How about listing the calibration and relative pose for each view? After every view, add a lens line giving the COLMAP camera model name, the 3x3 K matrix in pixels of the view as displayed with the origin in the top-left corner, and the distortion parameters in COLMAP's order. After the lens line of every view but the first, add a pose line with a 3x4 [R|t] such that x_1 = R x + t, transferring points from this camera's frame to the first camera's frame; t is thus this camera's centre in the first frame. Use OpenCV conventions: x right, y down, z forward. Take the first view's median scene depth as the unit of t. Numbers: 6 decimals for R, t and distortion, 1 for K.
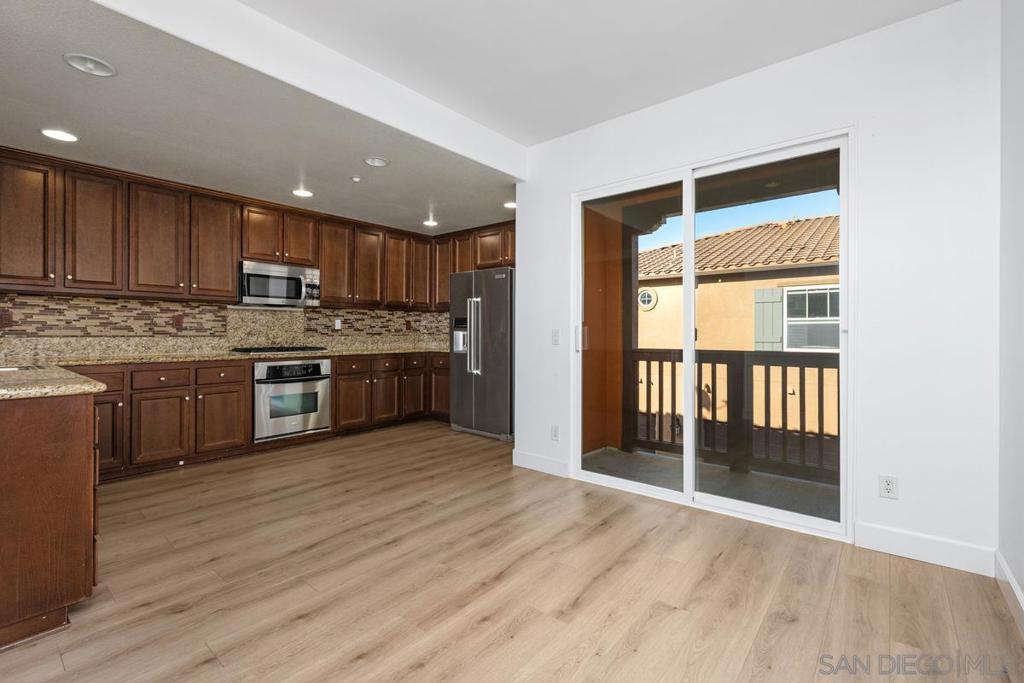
lens RADIAL K [[451.7, 0, 515.4], [0, 451.7, 335.0], [0, 0, 1]] dist [-0.000022, -0.000121]
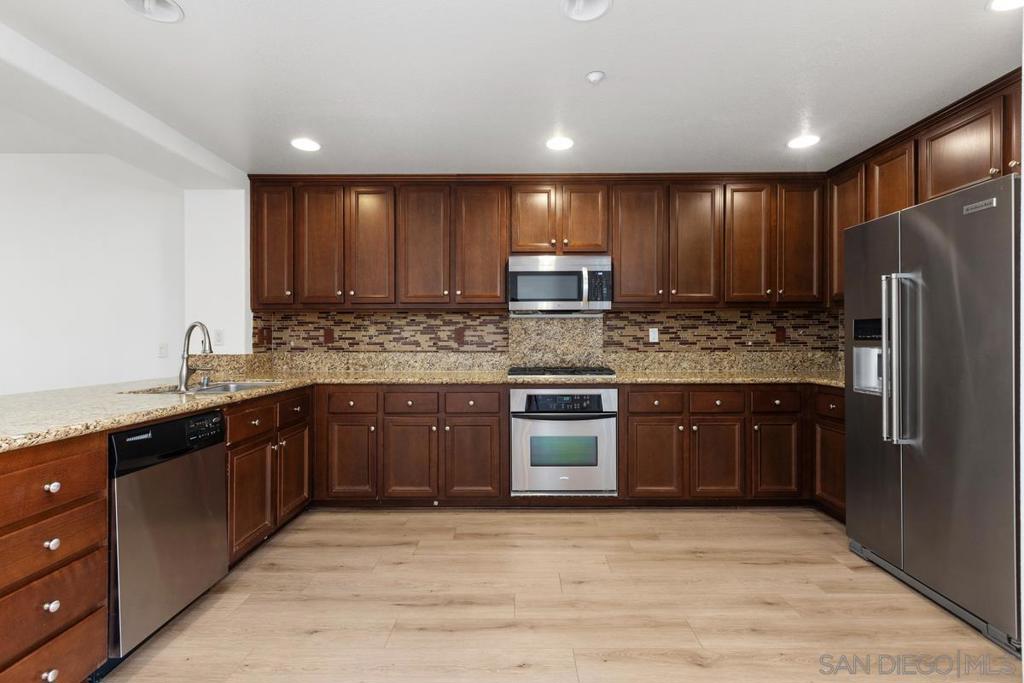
lens RADIAL K [[468.2, 0, 511.5], [0, 468.2, 338.7], [0, 0, 1]] dist [0.000247, 0.000031]
pose [[0.630564, -0.004900, -0.776122, 0.024836], [-0.001541, 0.999970, -0.007565, -0.014840], [0.776136, 0.005966, 0.630537, 0.468326]]
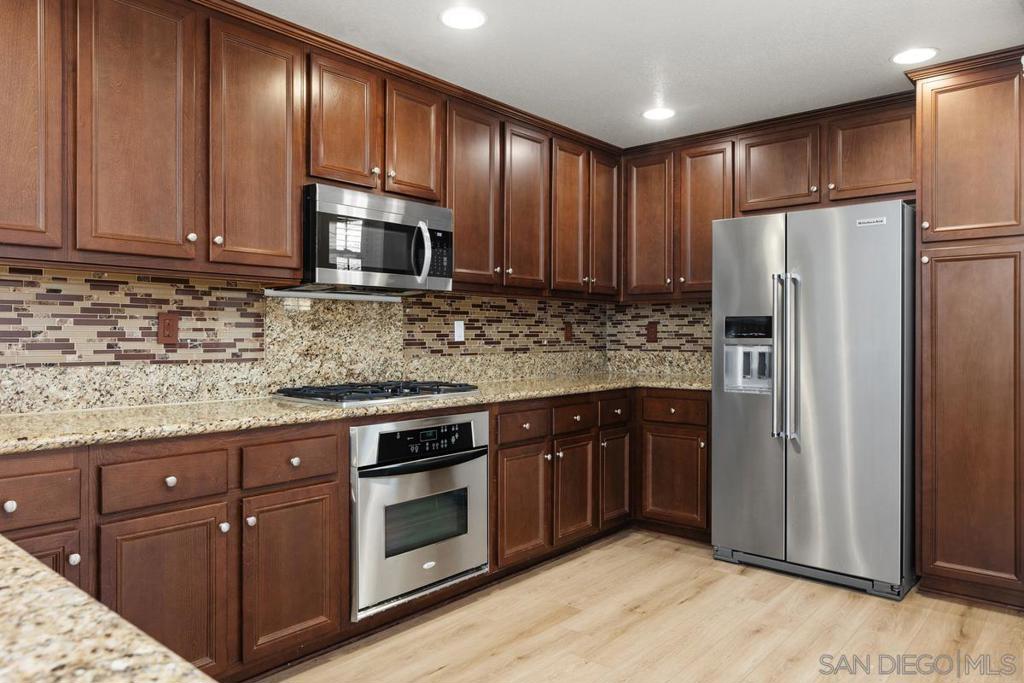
lens RADIAL K [[694.6, 0, 524.8], [0, 694.6, 339.0], [0, 0, 1]] dist [-0.000895, 0.002249]
pose [[0.999873, -0.002023, -0.015782, -0.378416], [0.001980, 0.999994, -0.002753, -0.015584], [0.015788, 0.002721, 0.999872, 0.336101]]
